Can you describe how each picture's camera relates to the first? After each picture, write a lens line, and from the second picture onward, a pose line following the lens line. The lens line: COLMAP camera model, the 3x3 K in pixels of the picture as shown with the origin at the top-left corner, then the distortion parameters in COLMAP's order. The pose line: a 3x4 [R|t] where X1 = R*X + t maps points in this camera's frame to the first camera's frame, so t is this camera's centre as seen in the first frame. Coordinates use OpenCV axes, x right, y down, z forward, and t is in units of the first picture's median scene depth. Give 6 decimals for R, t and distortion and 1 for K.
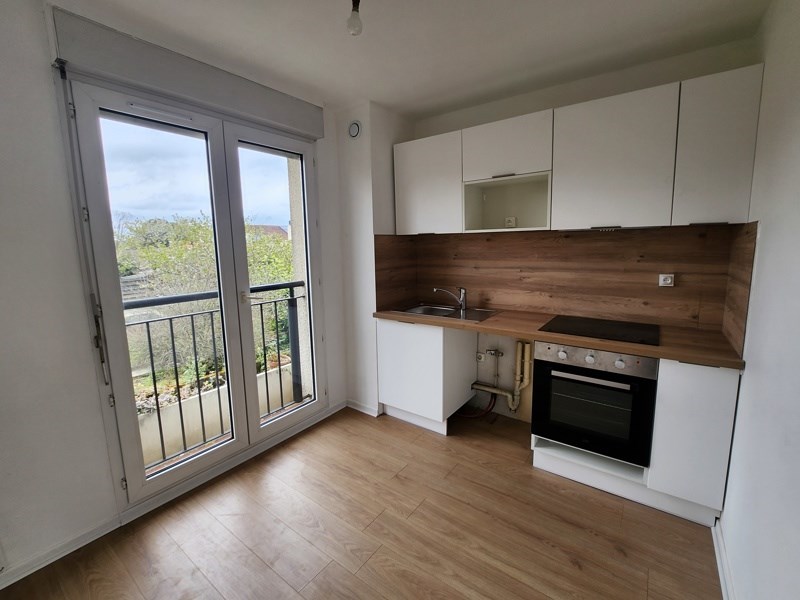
lens RADIAL K [[350.0, 0, 398.2], [0, 350.0, 300.2], [0, 0, 1]] dist [-0.010621, 0.000442]
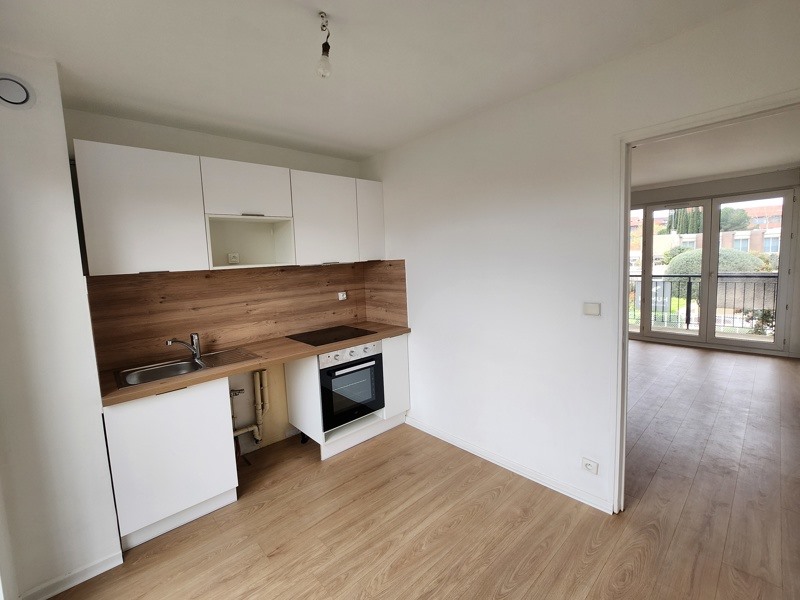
lens RADIAL K [[350.0, 0, 394.5], [0, 350.0, 306.5], [0, 0, 1]] dist [-0.010621, 0.000442]
pose [[0.207275, -0.125548, 0.970193, -0.674932], [0.200735, 0.976087, 0.083426, -0.091873], [-0.957467, 0.177460, 0.227520, 0.411665]]
